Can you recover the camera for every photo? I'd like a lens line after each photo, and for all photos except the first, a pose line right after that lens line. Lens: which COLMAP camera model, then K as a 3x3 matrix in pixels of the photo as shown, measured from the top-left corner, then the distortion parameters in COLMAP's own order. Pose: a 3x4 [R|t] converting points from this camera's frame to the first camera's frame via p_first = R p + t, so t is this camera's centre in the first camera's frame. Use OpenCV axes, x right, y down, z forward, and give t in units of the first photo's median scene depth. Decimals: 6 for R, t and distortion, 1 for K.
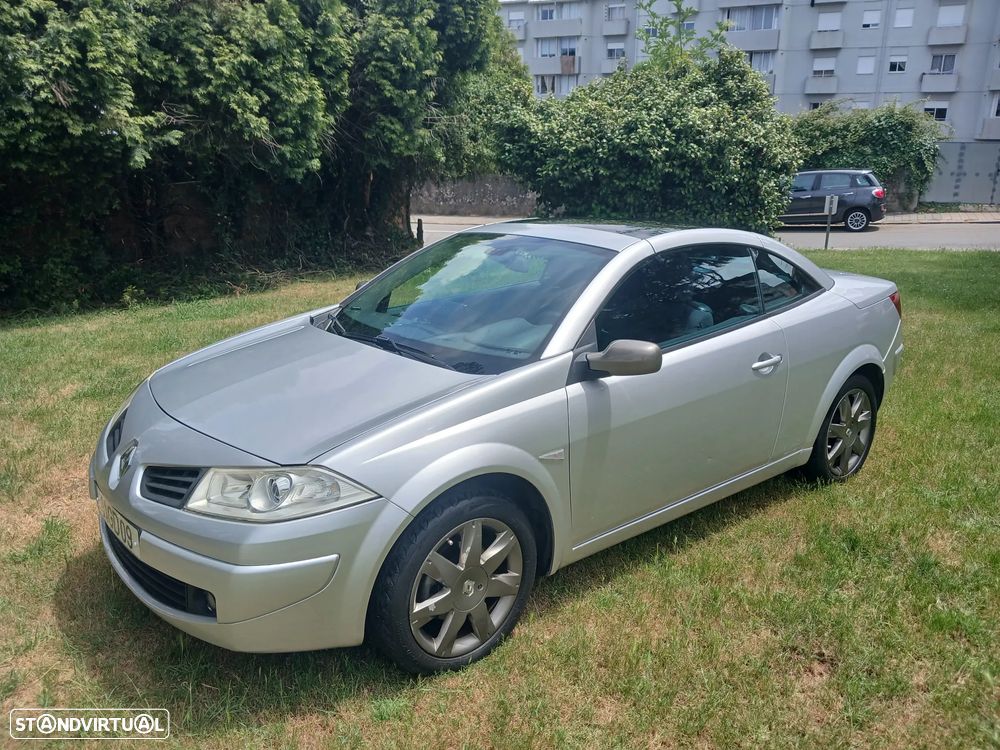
lens RADIAL K [[806.3, 0, 457.3], [0, 806.3, 373.8], [0, 0, 1]] dist [-0.005380, -0.009715]
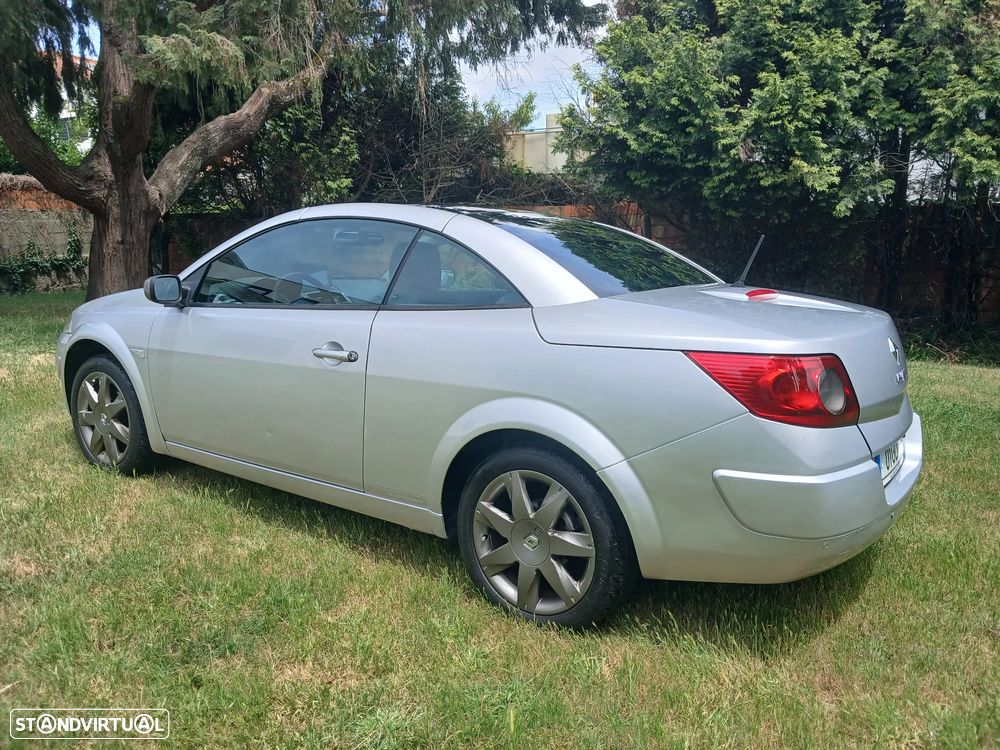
lens RADIAL K [[737.5, 0, 500.0], [0, 737.5, 375.0], [0, 0, 1]] dist [0.003233, -0.003809]
pose [[0.308252, 0.188520, -0.932438, 0.385650], [-0.266398, 0.958057, 0.105632, -0.040539], [0.913243, 0.215838, 0.345545, 0.299060]]
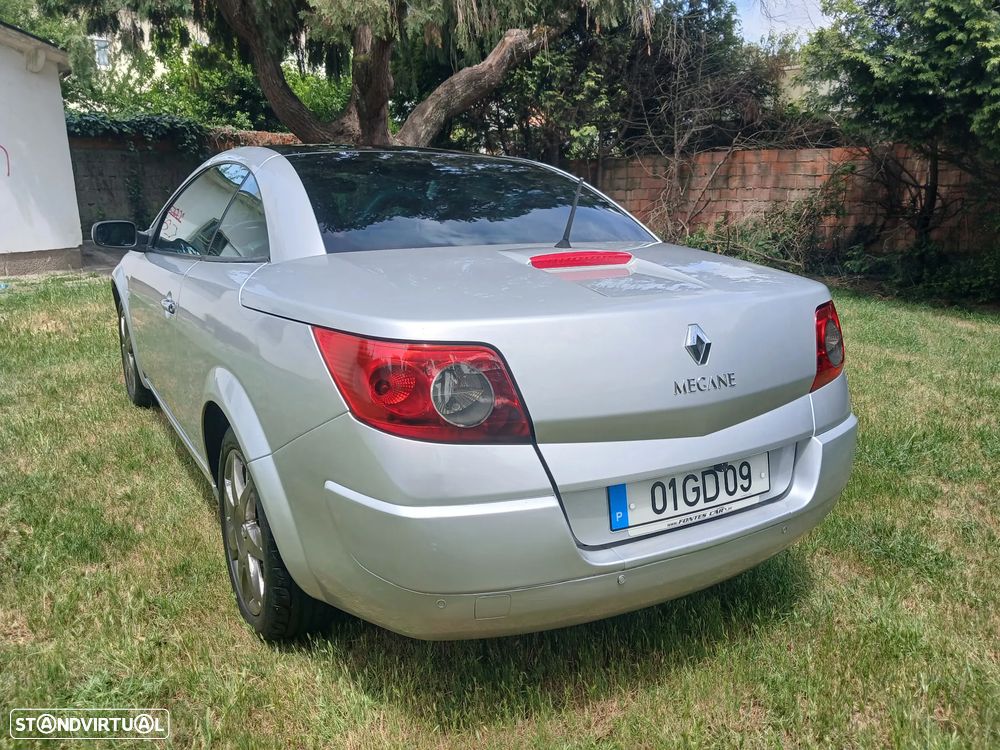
lens RADIAL K [[746.8, 0, 524.3], [0, 746.8, 360.7], [0, 0, 1]] dist [0.002826, -0.000077]
pose [[-0.077008, 0.238447, -0.968098, 0.366410], [-0.271221, 0.929354, 0.250479, -0.082769], [0.959432, 0.281857, -0.006896, 0.454402]]
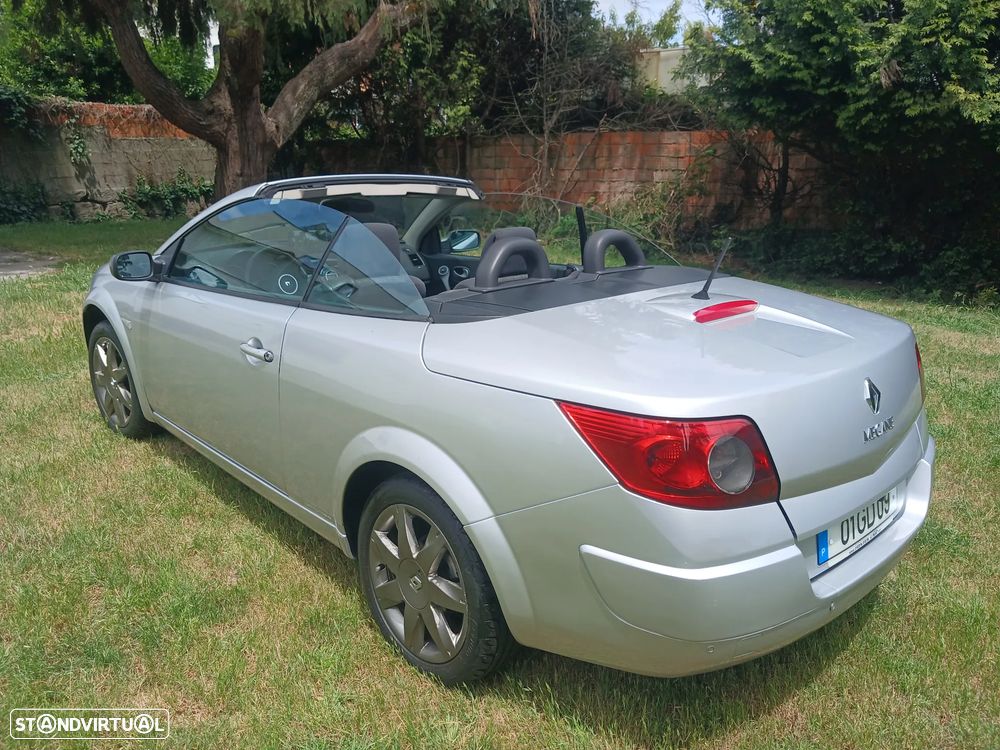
lens RADIAL K [[737.5, 0, 500.0], [0, 737.5, 375.0], [0, 0, 1]] dist [0.003233, -0.003809]
pose [[0.110695, 0.296749, -0.948518, 0.367851], [-0.276064, 0.926007, 0.257488, -0.082060], [0.954743, 0.233349, 0.184426, 0.366633]]
